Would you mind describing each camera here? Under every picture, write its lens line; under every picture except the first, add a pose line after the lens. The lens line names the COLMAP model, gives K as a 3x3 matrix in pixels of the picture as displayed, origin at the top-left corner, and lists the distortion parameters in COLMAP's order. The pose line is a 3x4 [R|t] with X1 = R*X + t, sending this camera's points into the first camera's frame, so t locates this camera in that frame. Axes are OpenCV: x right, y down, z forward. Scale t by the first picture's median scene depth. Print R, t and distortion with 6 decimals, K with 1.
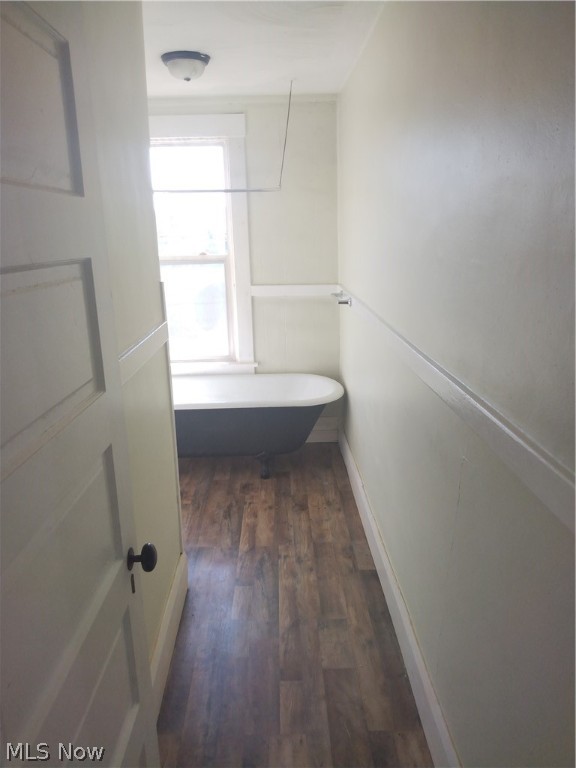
lens RADIAL K [[594.3, 0, 288.0], [0, 594.3, 384.0], [0, 0, 1]] dist [0.063192, -0.154992]
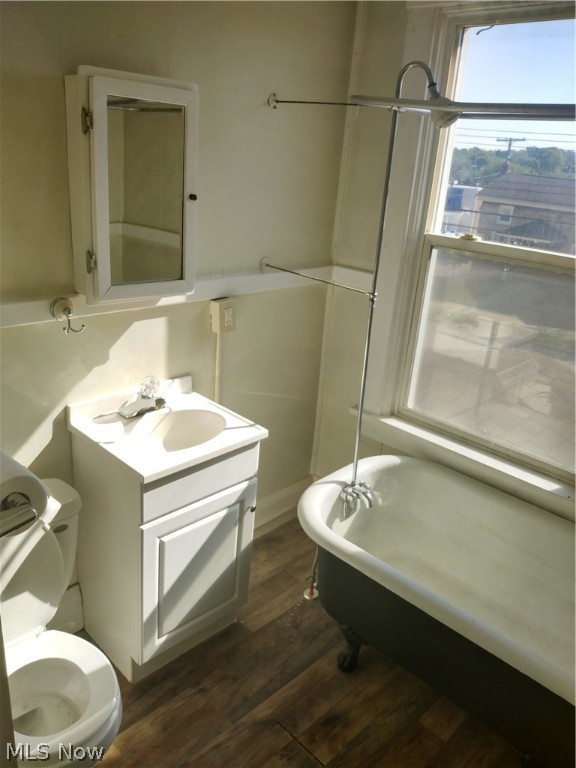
lens RADIAL K [[594.3, 0, 288.0], [0, 594.3, 384.0], [0, 0, 1]] dist [0.063192, -0.154992]
pose [[0.690159, 0.324109, -0.647019, 0.027715], [-0.263887, 0.945248, 0.192017, -0.163204], [0.673828, 0.038218, 0.737899, 0.539840]]
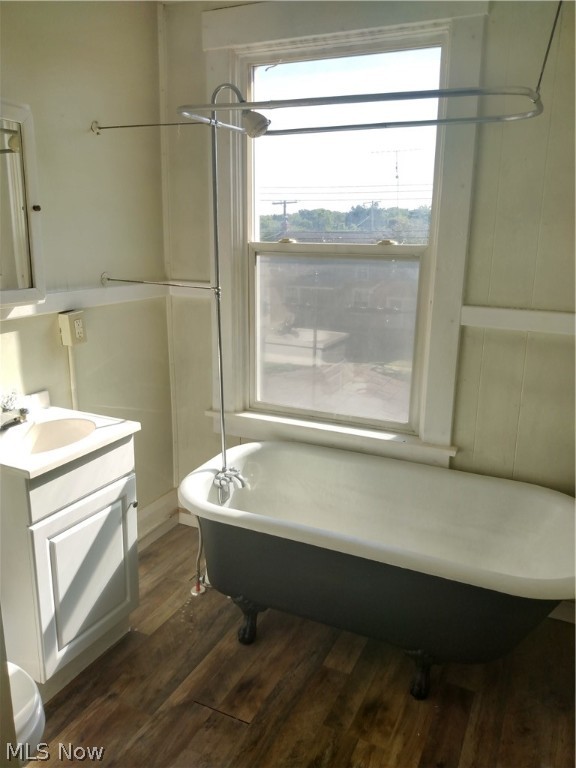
lens RADIAL K [[594.3, 0, 288.0], [0, 594.3, 384.0], [0, 0, 1]] dist [0.063192, -0.154992]
pose [[0.891899, 0.144619, -0.428487, 0.038787], [-0.144689, 0.988940, 0.032607, -0.097036], [0.428464, 0.032915, 0.902959, 0.483585]]
